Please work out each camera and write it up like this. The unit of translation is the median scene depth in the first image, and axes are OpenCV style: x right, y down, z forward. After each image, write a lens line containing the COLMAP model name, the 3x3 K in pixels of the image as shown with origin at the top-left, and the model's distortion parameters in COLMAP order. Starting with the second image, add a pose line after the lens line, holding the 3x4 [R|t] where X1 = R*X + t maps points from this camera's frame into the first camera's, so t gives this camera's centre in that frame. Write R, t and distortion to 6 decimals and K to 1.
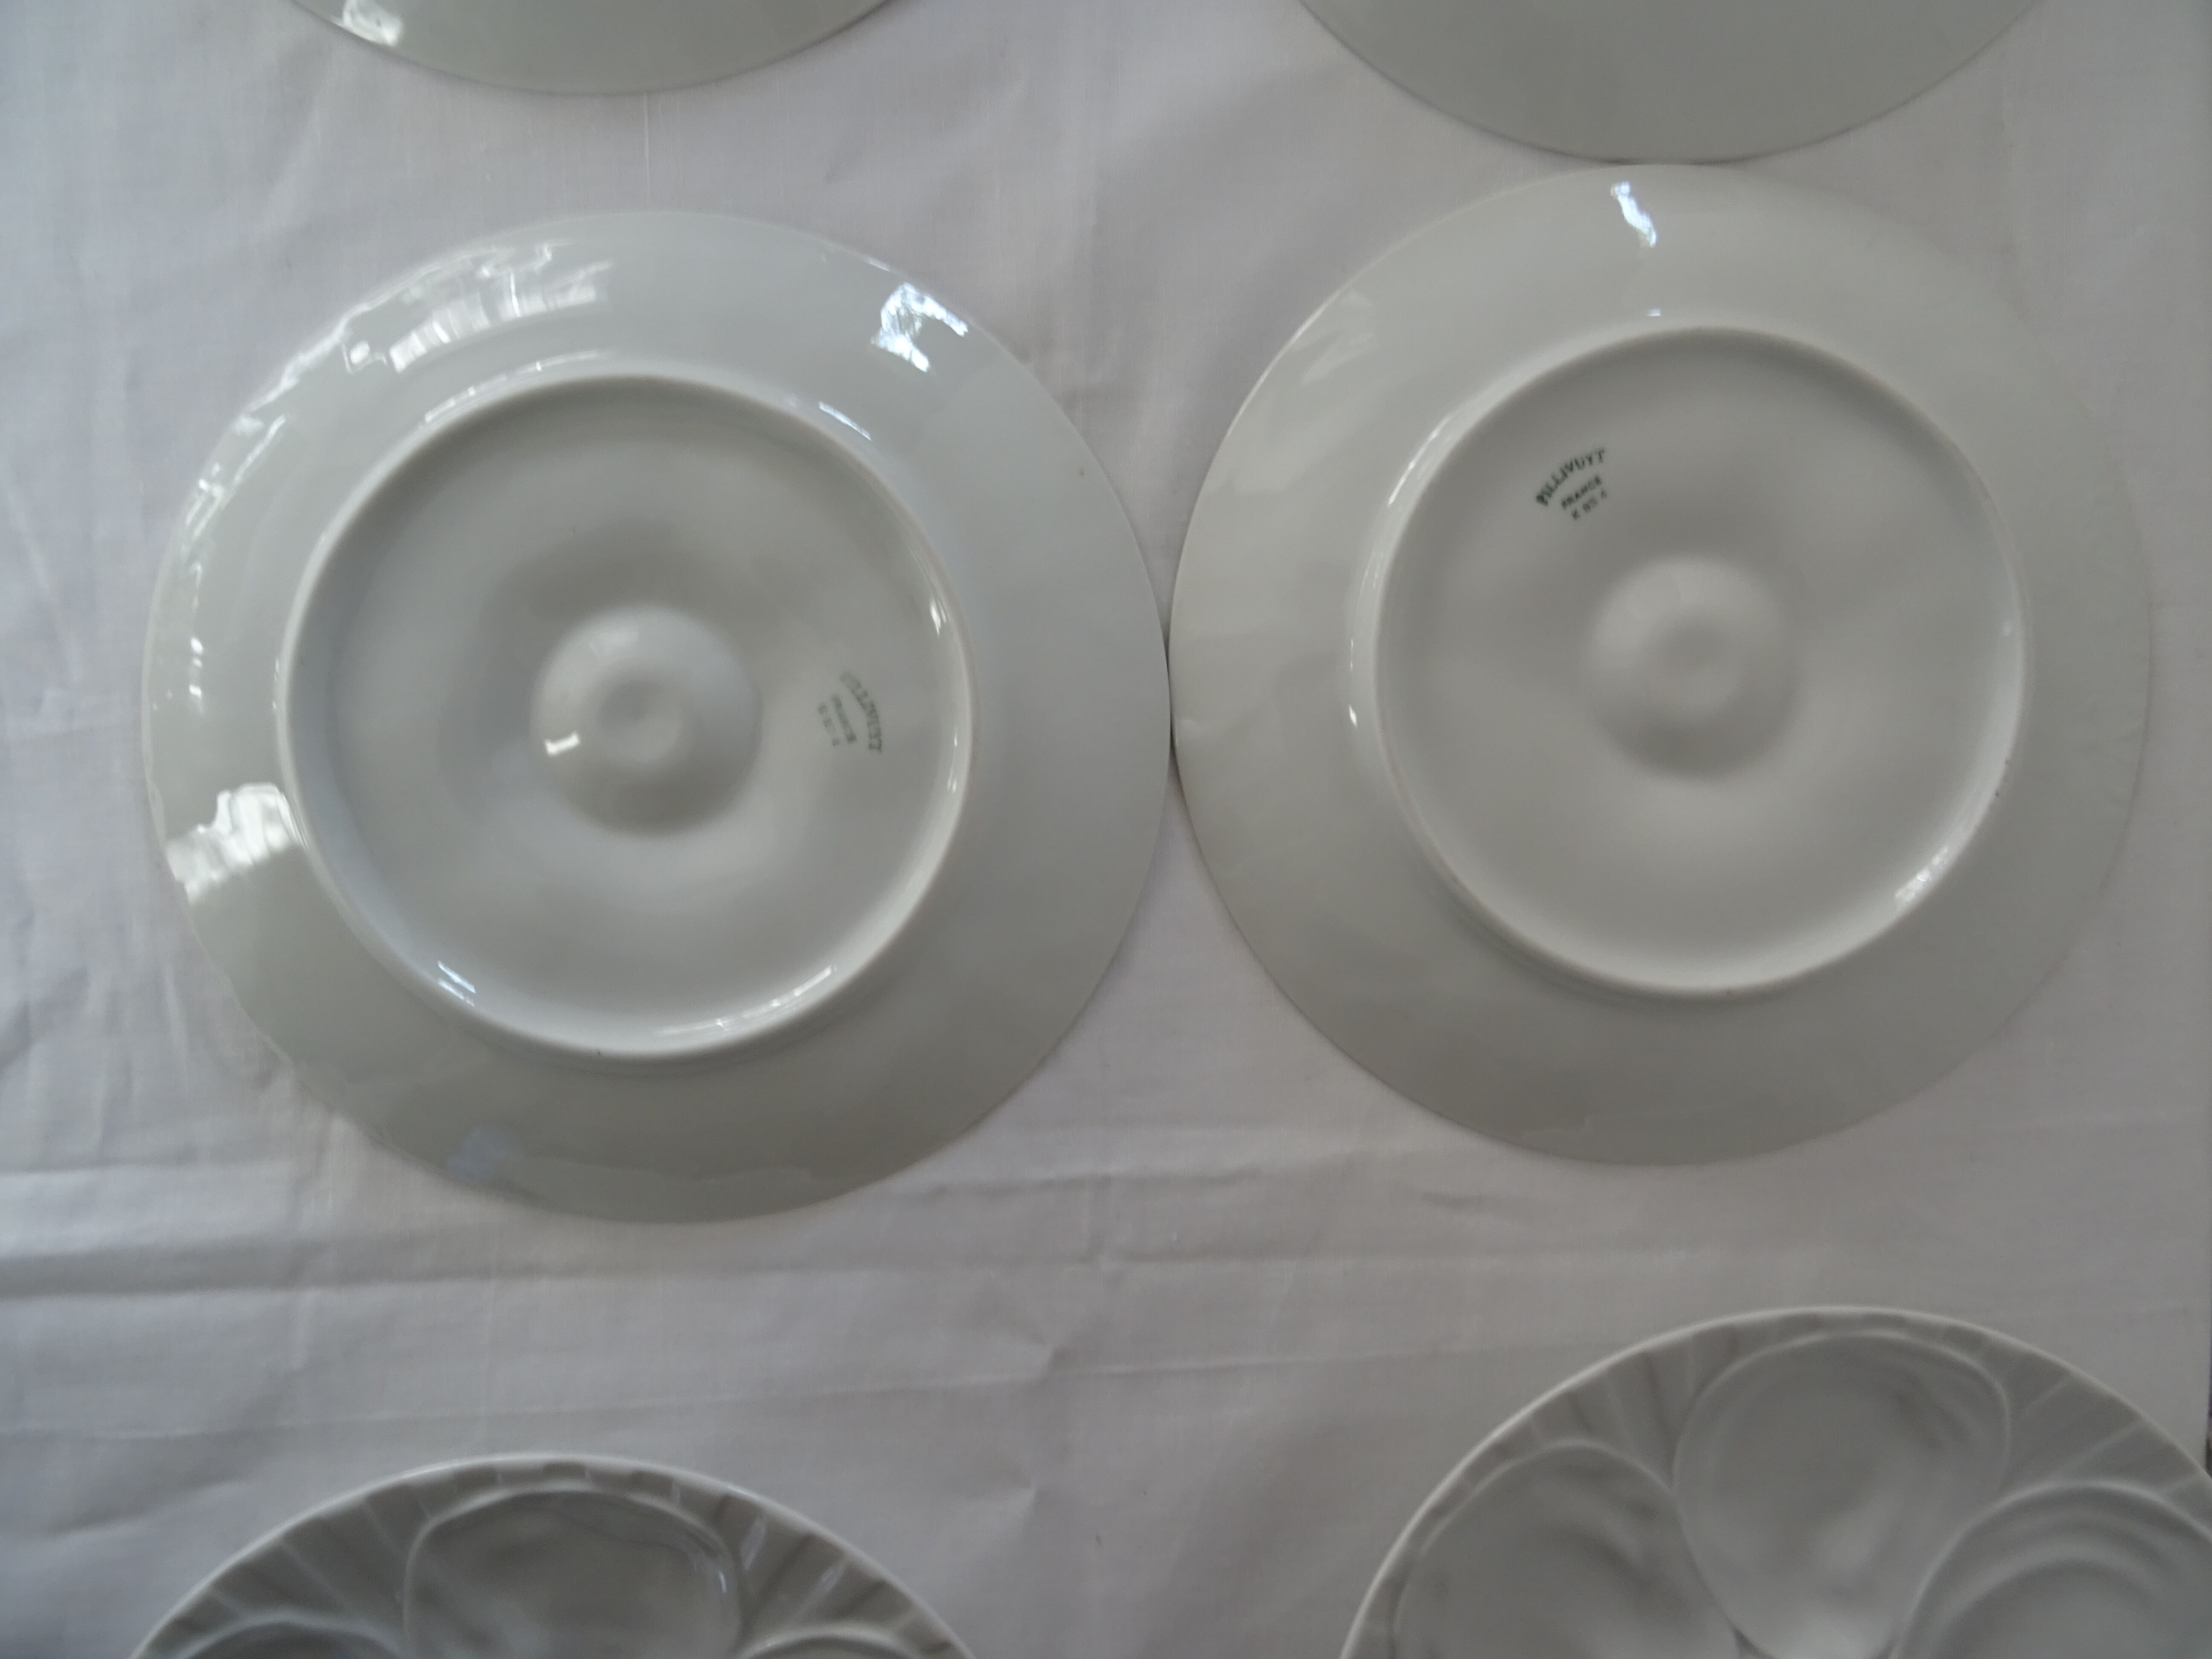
lens RADIAL K [[1653.0, 0, 1102.5], [0, 1653.0, 823.4], [0, 0, 1]] dist [0.000923, -0.005583]
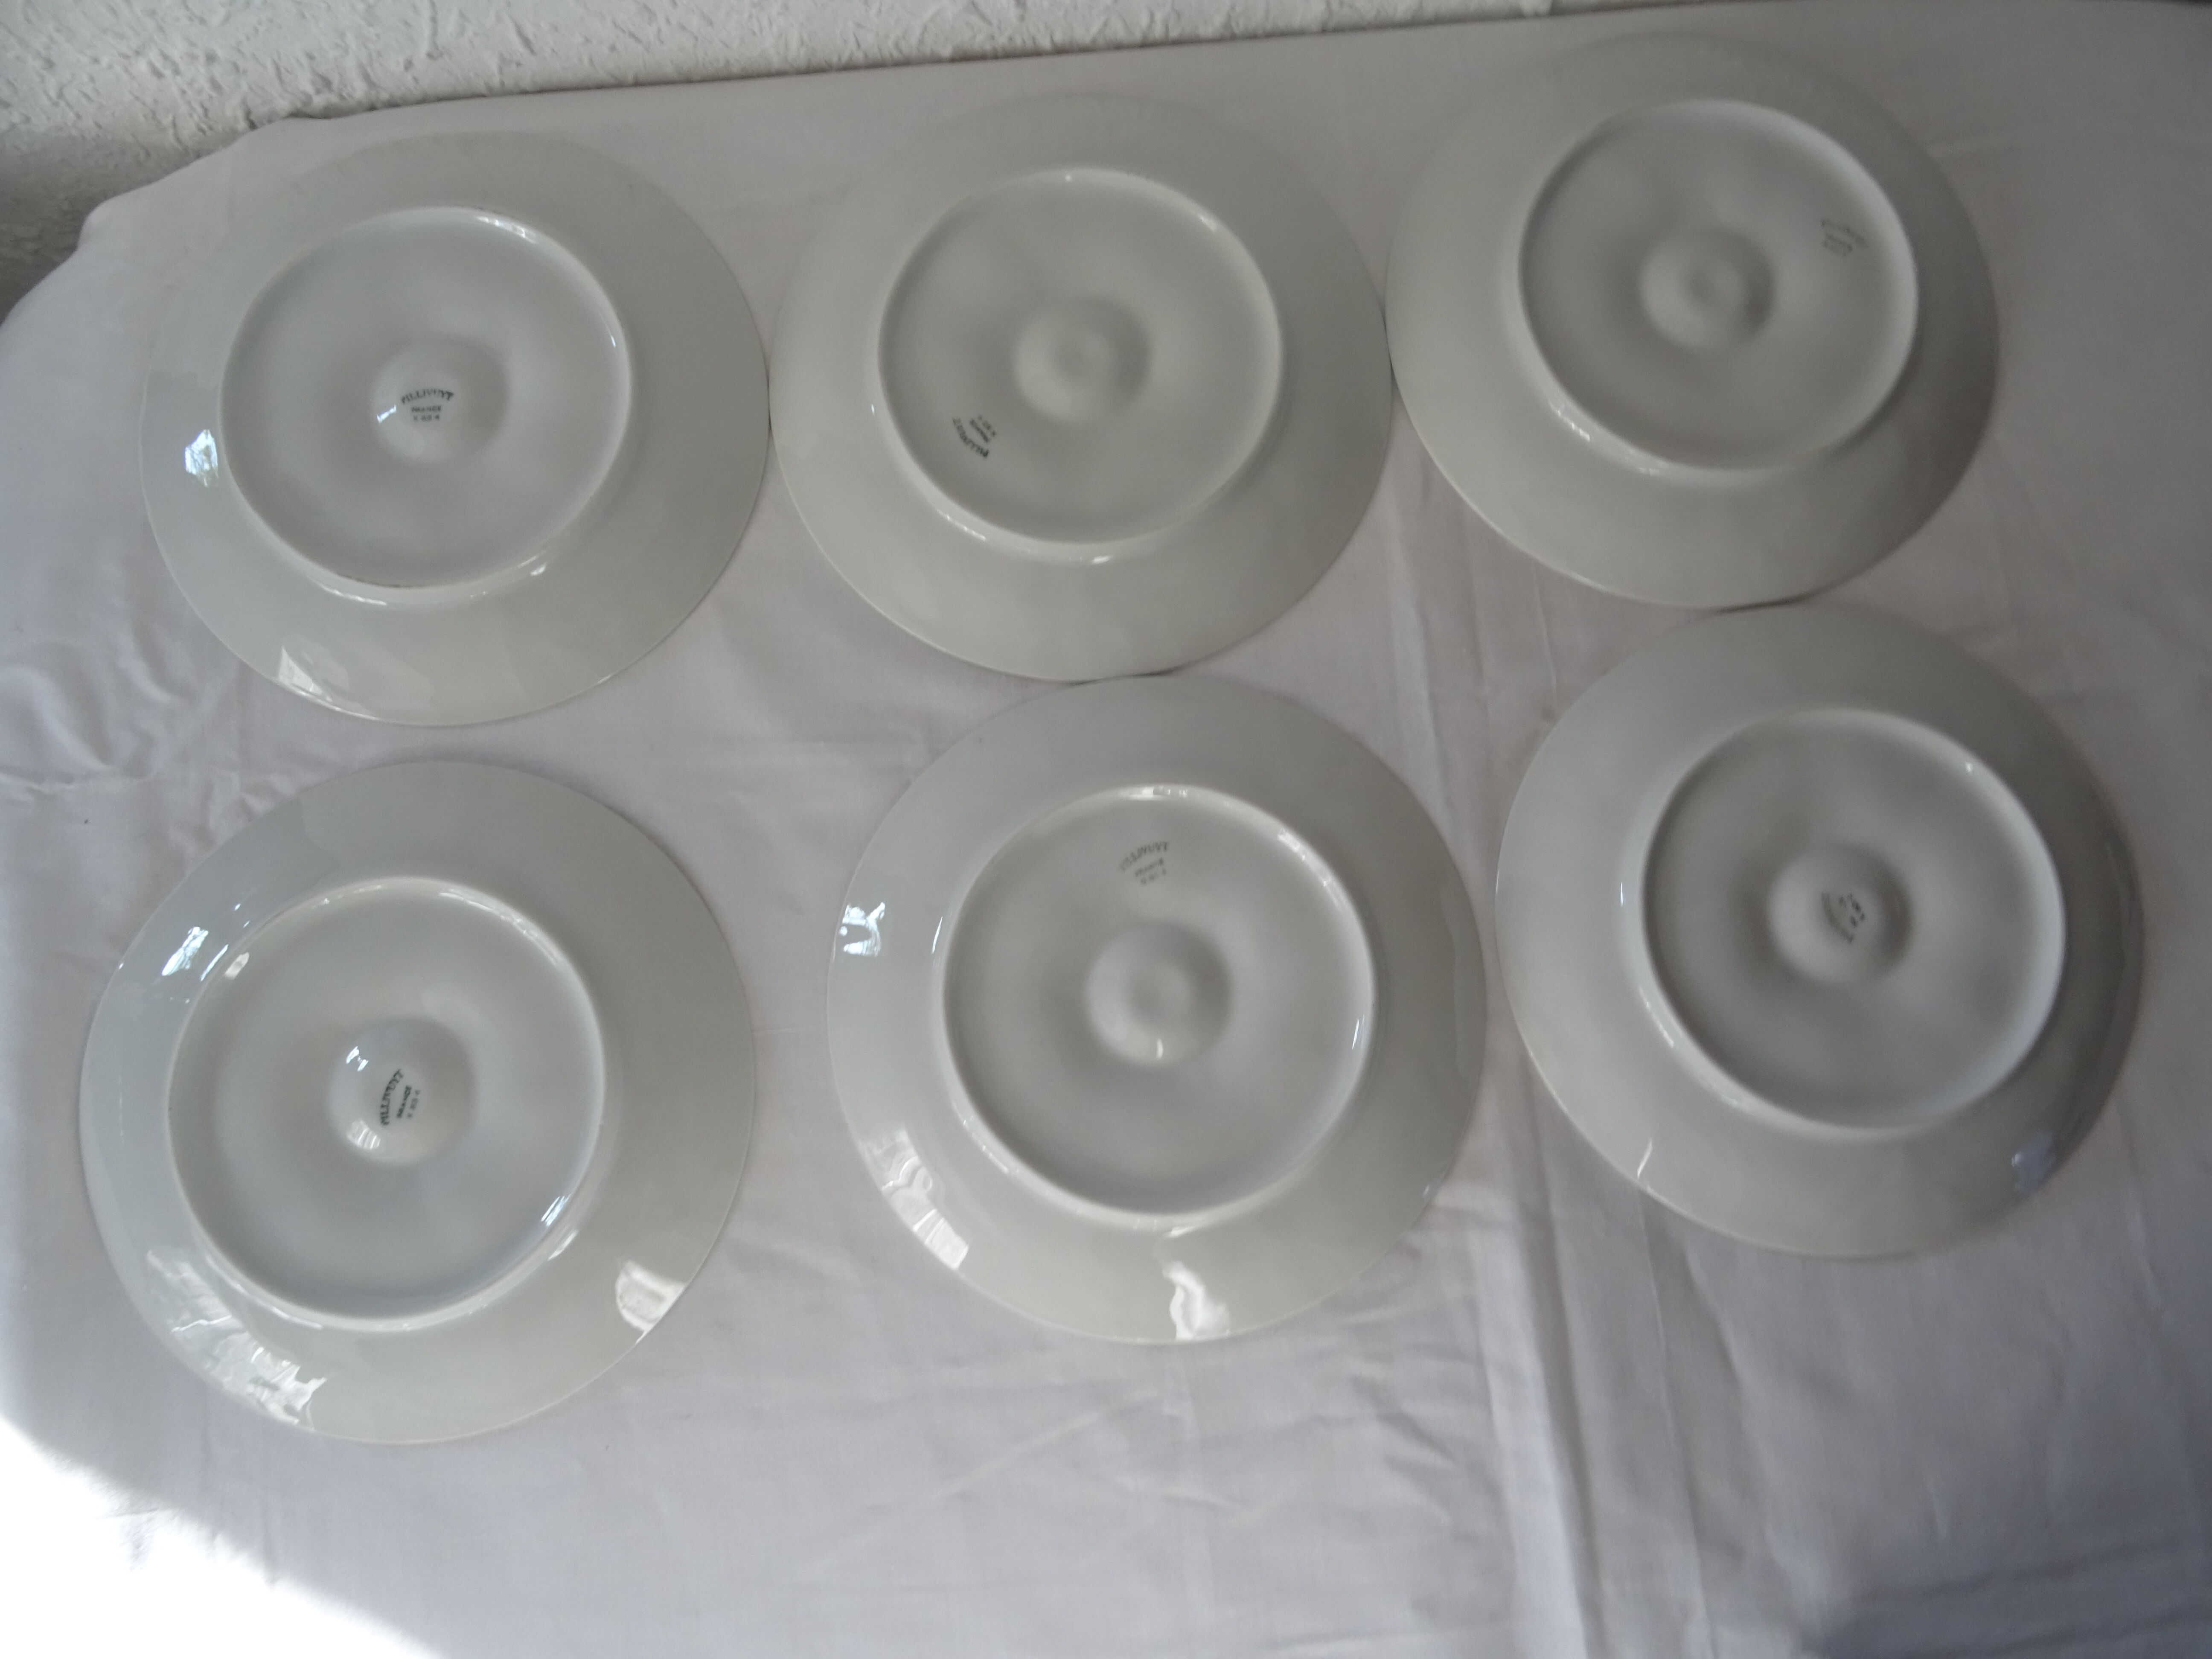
lens RADIAL K [[1653.0, 0, 1102.5], [0, 1653.0, 823.4], [0, 0, 1]] dist [0.000923, -0.005583]
pose [[-0.064396, -0.989701, 0.127847, -0.306578], [0.997165, -0.068814, -0.030438, -0.055551], [0.038922, 0.125524, 0.991327, -0.558838]]
